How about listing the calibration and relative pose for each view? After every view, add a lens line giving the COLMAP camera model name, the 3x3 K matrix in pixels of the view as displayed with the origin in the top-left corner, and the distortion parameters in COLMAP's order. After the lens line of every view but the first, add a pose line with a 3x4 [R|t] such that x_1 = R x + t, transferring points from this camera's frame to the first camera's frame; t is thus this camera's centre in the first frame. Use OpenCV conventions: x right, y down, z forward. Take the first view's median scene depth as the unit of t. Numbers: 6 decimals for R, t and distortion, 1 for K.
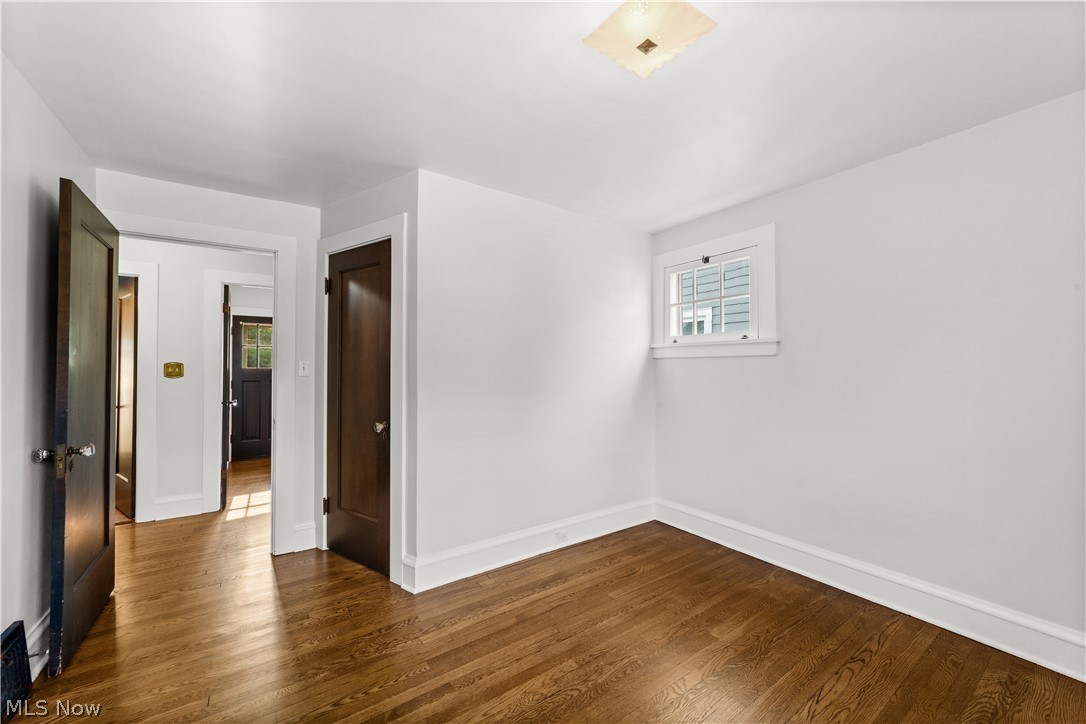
lens RADIAL K [[419.5, 0, 534.2], [0, 419.5, 361.0], [0, 0, 1]] dist [-0.000739, 0.000973]
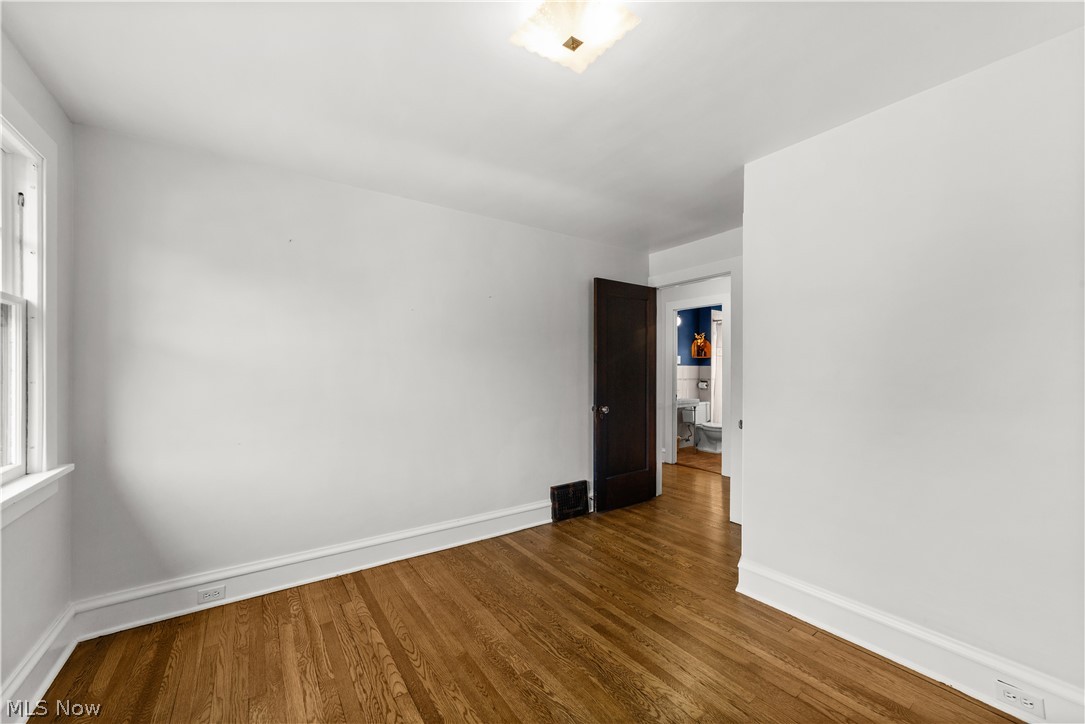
lens RADIAL K [[419.1, 0, 541.4], [0, 419.1, 370.1], [0, 0, 1]] dist [-0.000739, 0.000973]
pose [[0.014934, 0.005266, -0.999875, 0.748610], [0.016361, 0.999851, 0.005510, 0.007001], [0.999755, -0.016442, 0.014846, 0.541316]]
